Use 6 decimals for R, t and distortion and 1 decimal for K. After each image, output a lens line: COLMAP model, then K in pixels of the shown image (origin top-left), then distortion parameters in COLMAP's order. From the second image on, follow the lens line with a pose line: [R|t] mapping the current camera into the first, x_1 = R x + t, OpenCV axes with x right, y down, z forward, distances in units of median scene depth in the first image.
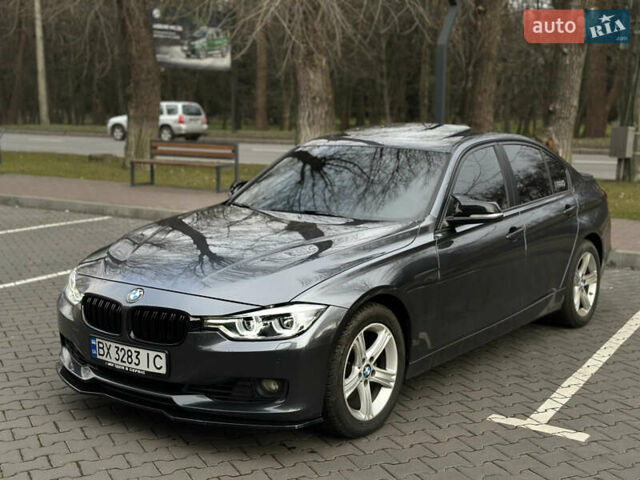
lens RADIAL K [[870.2, 0, 319.8], [0, 870.2, 241.7], [0, 0, 1]] dist [0.112553, 0.000000]
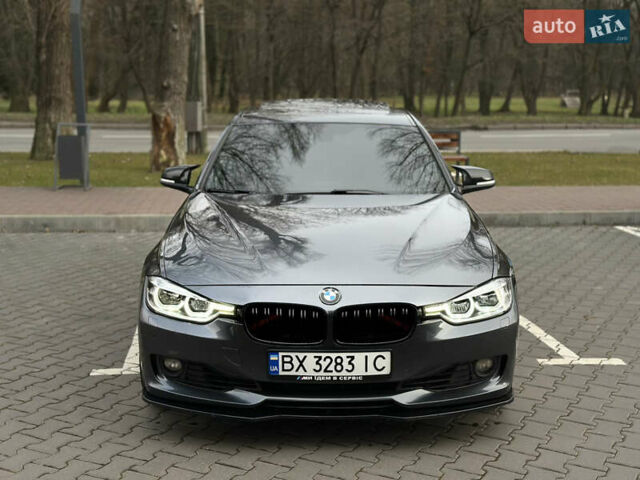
lens RADIAL K [[870.2, 0, 322.7], [0, 870.2, 238.6], [0, 0, 1]] dist [0.112553, 0.000000]
pose [[0.806796, -0.105020, 0.581421, -0.718478], [0.090641, 0.994427, 0.053844, -0.044561], [-0.583836, 0.009260, 0.811819, 0.279853]]
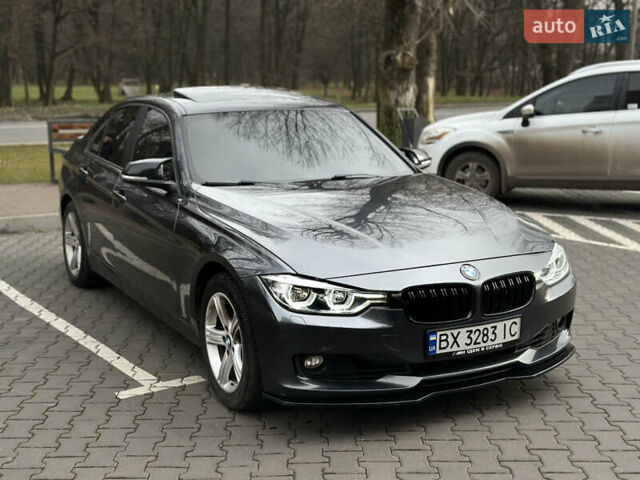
lens RADIAL K [[870.2, 0, 320.6], [0, 870.2, 241.0], [0, 0, 1]] dist [0.112553, 0.000000]
pose [[0.427006, -0.173245, 0.887498, -1.088660], [0.137284, 0.982518, 0.125742, -0.109165], [-0.893767, 0.068147, 0.443325, 0.717950]]
